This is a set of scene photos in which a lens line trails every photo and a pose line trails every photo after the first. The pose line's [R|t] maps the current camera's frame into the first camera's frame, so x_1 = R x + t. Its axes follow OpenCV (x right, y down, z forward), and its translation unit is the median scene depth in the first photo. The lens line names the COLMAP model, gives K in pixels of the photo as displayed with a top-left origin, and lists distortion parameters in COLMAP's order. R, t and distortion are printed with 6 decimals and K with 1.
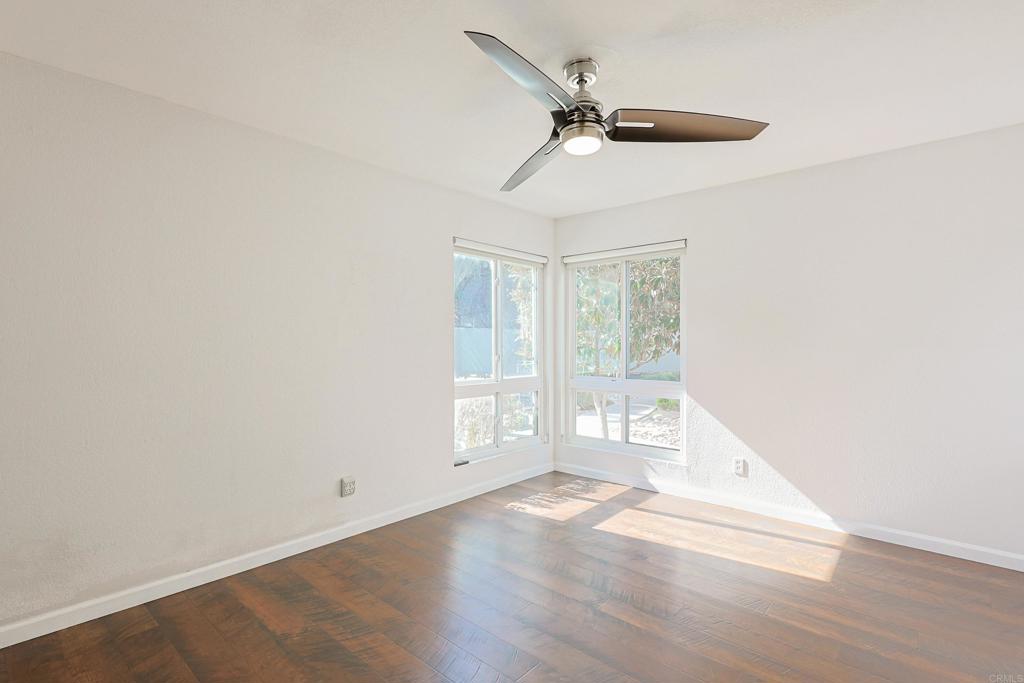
lens RADIAL K [[495.6, 0, 506.4], [0, 495.6, 336.9], [0, 0, 1]] dist [-0.000526, -0.000178]
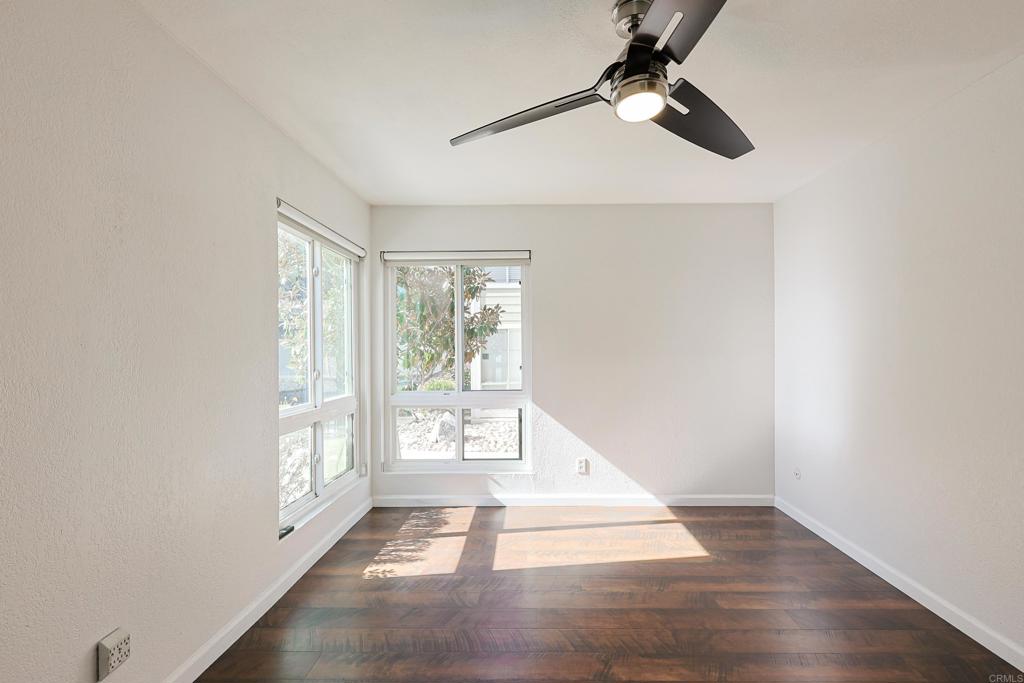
lens RADIAL K [[442.4, 0, 510.4], [0, 442.4, 338.2], [0, 0, 1]] dist [0.002808, -0.000056]
pose [[0.748178, 0.012993, 0.663371, -0.274585], [-0.000741, 0.999824, -0.018747, 0.000529], [-0.663498, 0.013534, 0.748056, 0.352353]]
